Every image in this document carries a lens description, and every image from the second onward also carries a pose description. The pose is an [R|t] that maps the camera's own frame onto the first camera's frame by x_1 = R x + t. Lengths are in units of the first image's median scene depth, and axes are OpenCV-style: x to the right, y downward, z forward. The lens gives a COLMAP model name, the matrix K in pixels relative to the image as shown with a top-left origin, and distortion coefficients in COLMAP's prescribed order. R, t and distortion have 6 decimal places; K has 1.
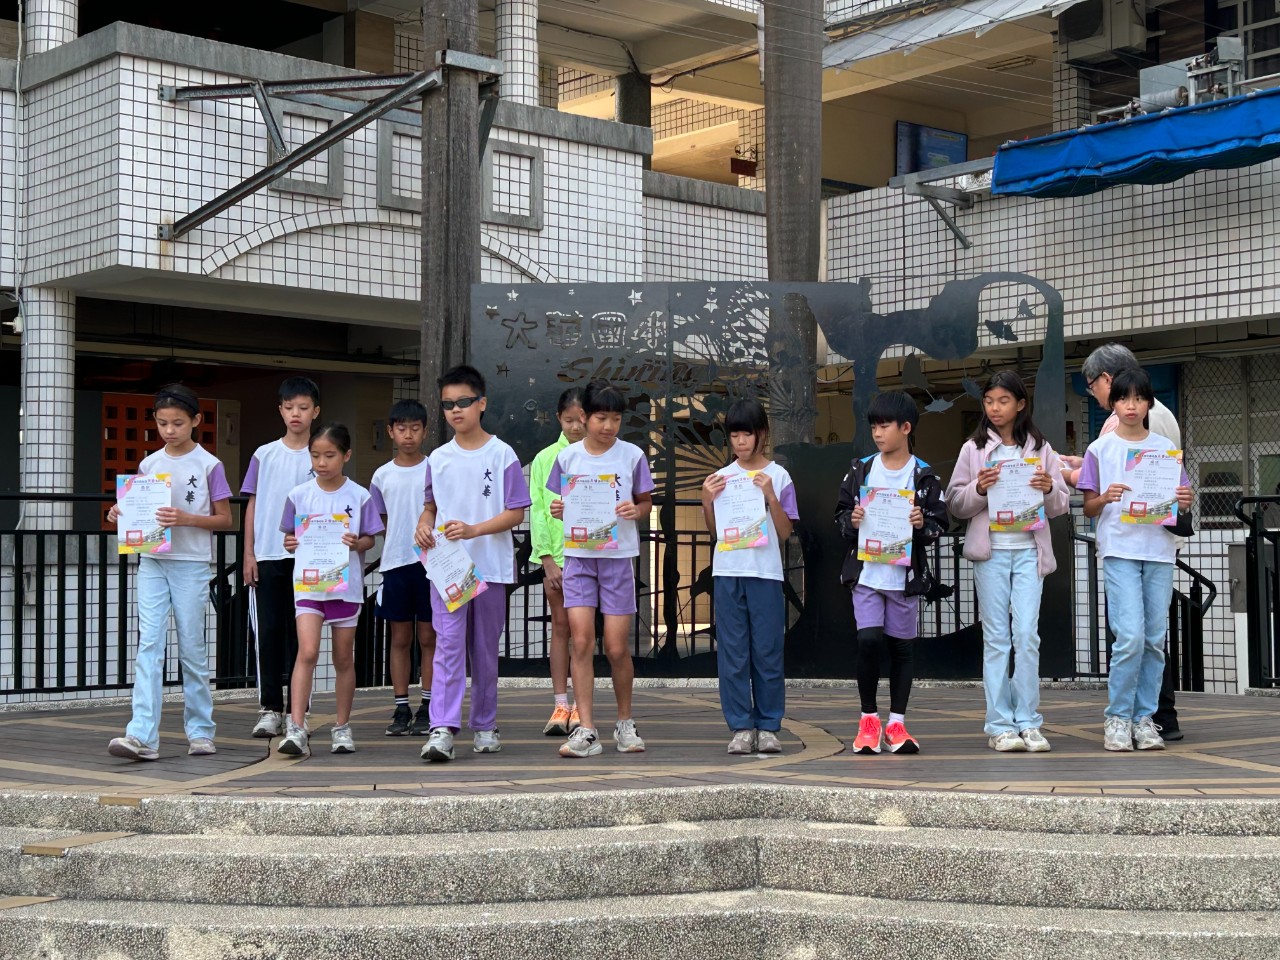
lens RADIAL K [[1935.5, 0, 651.5], [0, 1935.5, 469.1], [0, 0, 1]] dist [0.195108, -0.620856]
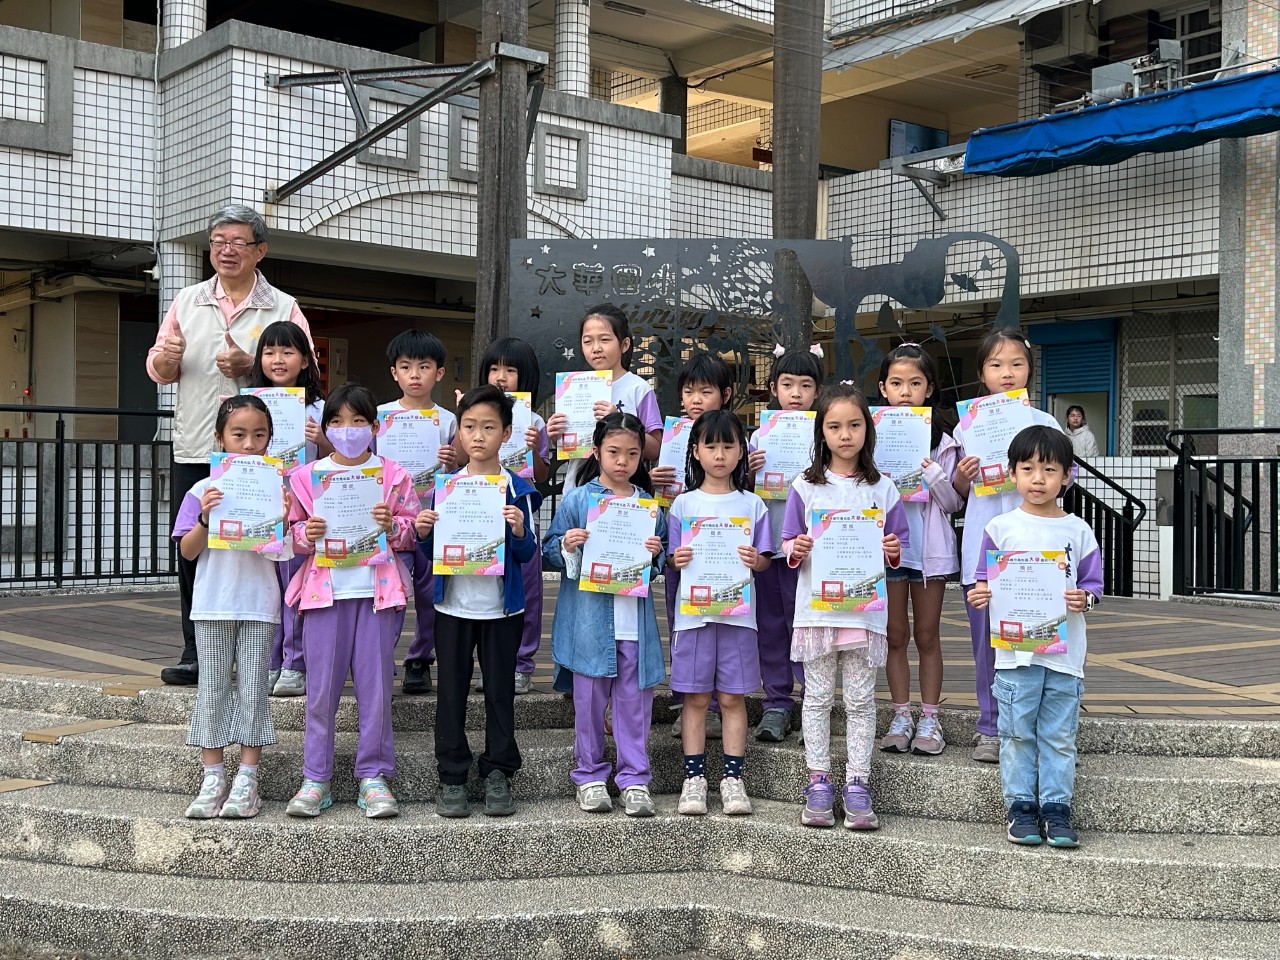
lens RADIAL K [[1476.3, 0, 621.8], [0, 1476.3, 464.4], [0, 0, 1]] dist [0.149918, -0.388385]
pose [[0.998380, 0.017710, -0.054064, 0.020419], [-0.015397, 0.998961, 0.042904, 0.001473], [0.054767, -0.042002, 0.997615, 0.080581]]
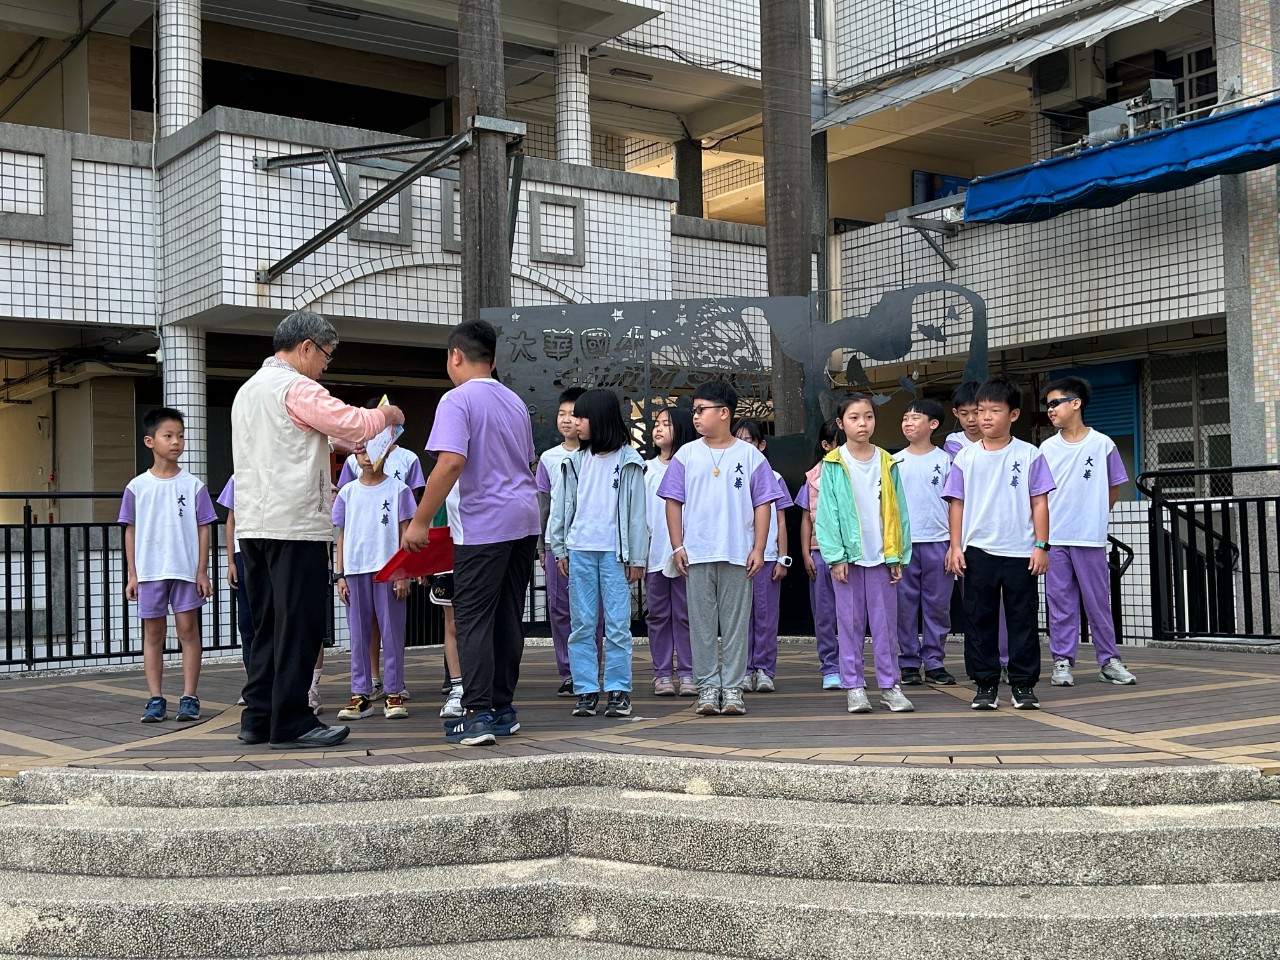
lens RADIAL K [[1478.2, 0, 636.1], [0, 1478.2, 485.1], [0, 0, 1]] dist [0.174634, -0.504537]
pose [[0.994961, -0.021712, -0.097887, 0.070648], [0.023285, 0.999617, 0.014959, 0.001218], [0.097525, -0.017163, 0.995085, 0.082096]]
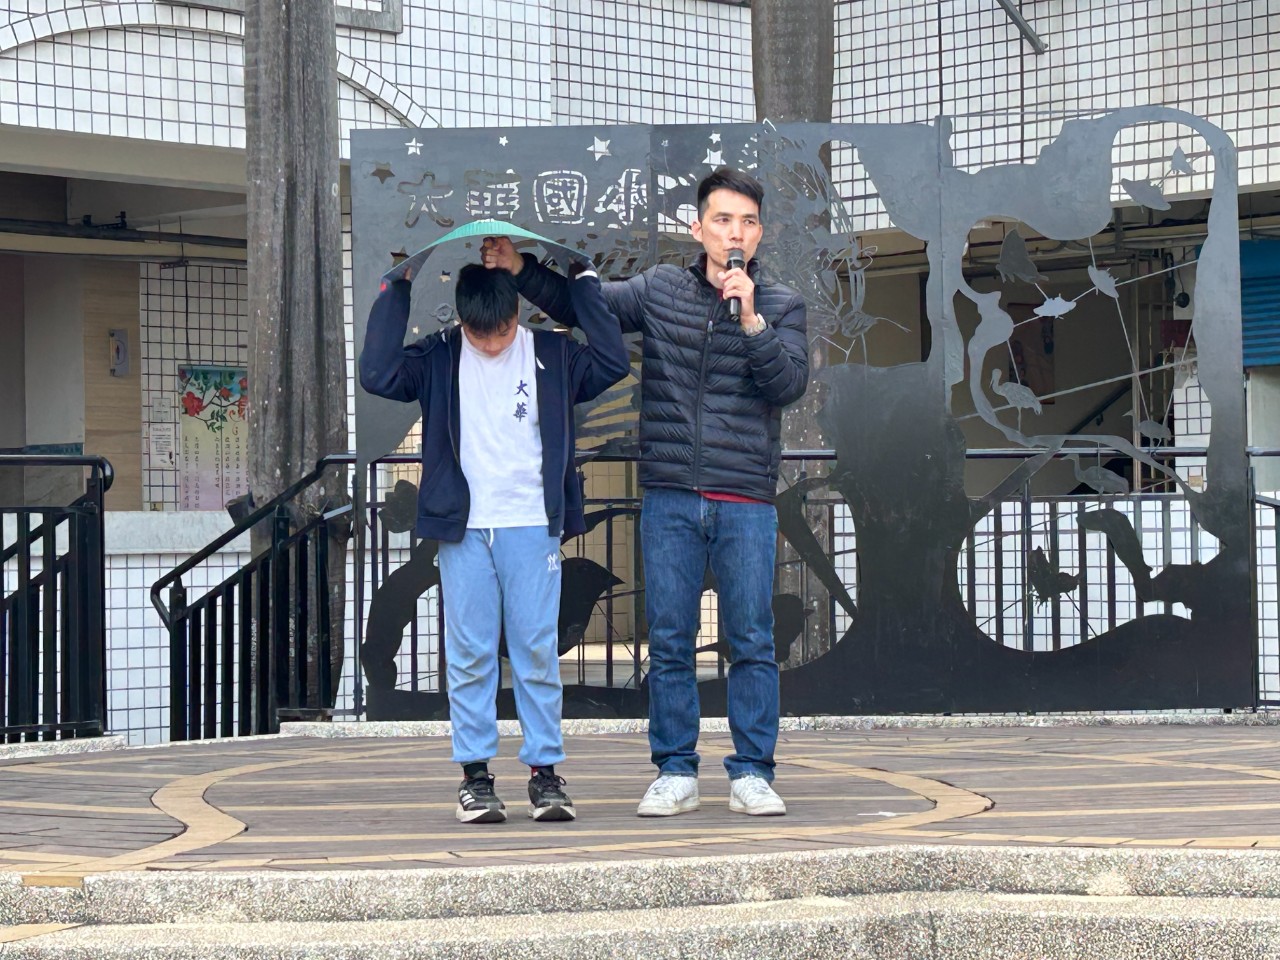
lens RADIAL K [[3228.1, 0, 610.1], [0, 3228.1, 475.7], [0, 0, 1]] dist [0.219240, -0.754987]
pose [[0.998334, -0.012194, 0.056405, -0.054555], [0.010759, 0.999613, 0.025663, -0.003816], [-0.056696, -0.025013, 0.998078, -0.086916]]
